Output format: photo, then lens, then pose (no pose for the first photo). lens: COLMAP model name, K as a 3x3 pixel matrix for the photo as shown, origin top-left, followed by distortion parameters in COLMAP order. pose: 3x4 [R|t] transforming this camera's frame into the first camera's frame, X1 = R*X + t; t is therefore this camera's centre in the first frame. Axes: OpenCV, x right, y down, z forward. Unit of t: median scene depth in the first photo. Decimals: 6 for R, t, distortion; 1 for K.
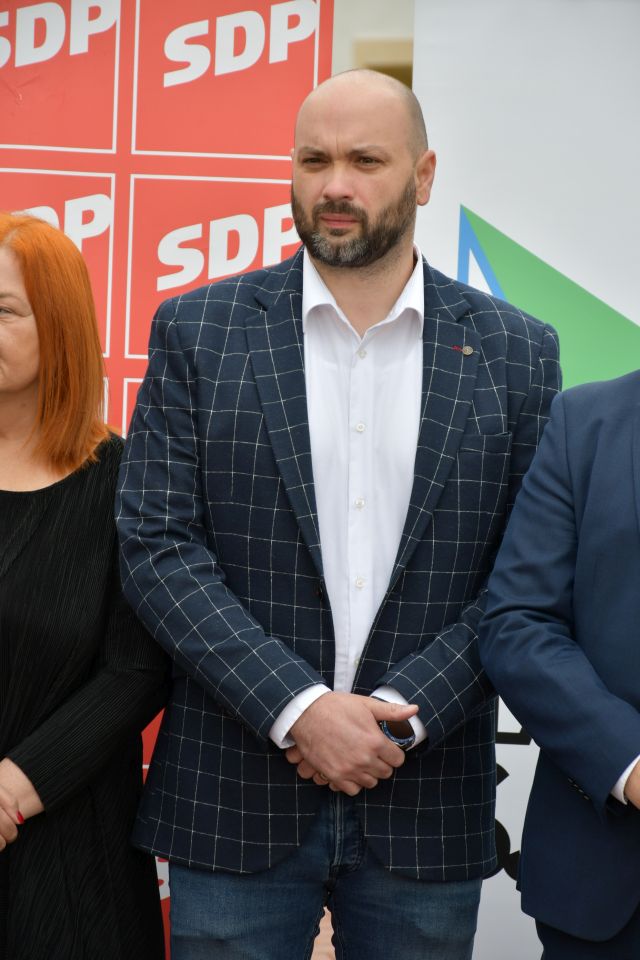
lens RADIAL K [[4371.8, 0, 328.7], [0, 4371.8, 478.7], [0, 0, 1]] dist [-1.649862, 0.000000]
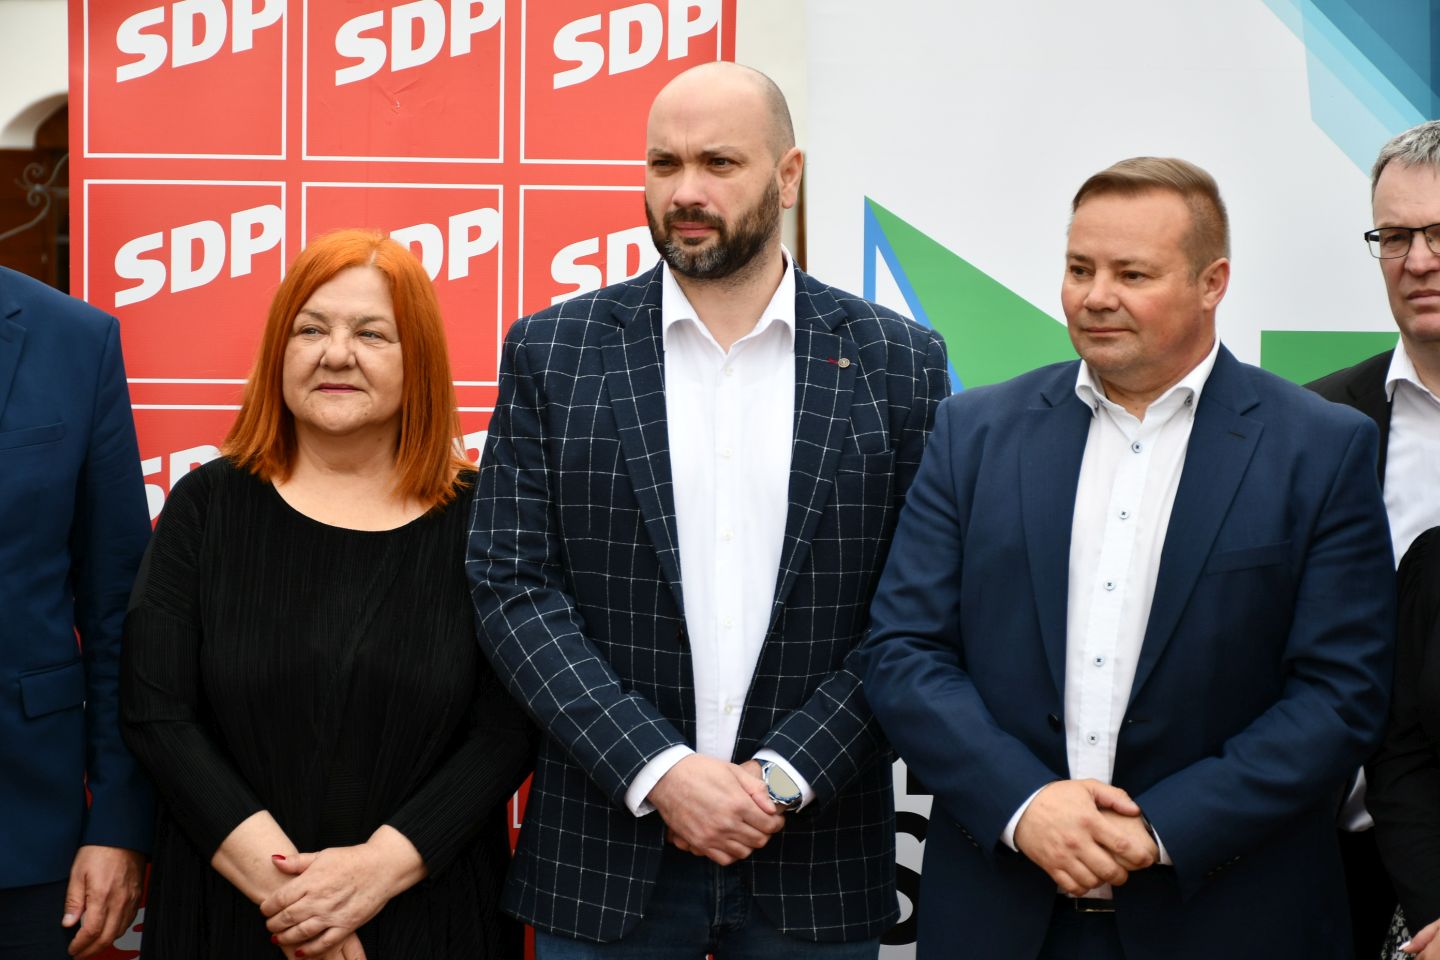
lens RADIAL K [[4213.5, 0, 719.4], [0, 4213.5, 477.9], [0, 0, 1]] dist [-0.435140, 0.000000]
pose [[0.999614, -0.027771, -0.001115, 0.006614], [0.027771, 0.999614, -0.000266, -0.005956], [0.001122, 0.000235, 0.999999, 0.102258]]
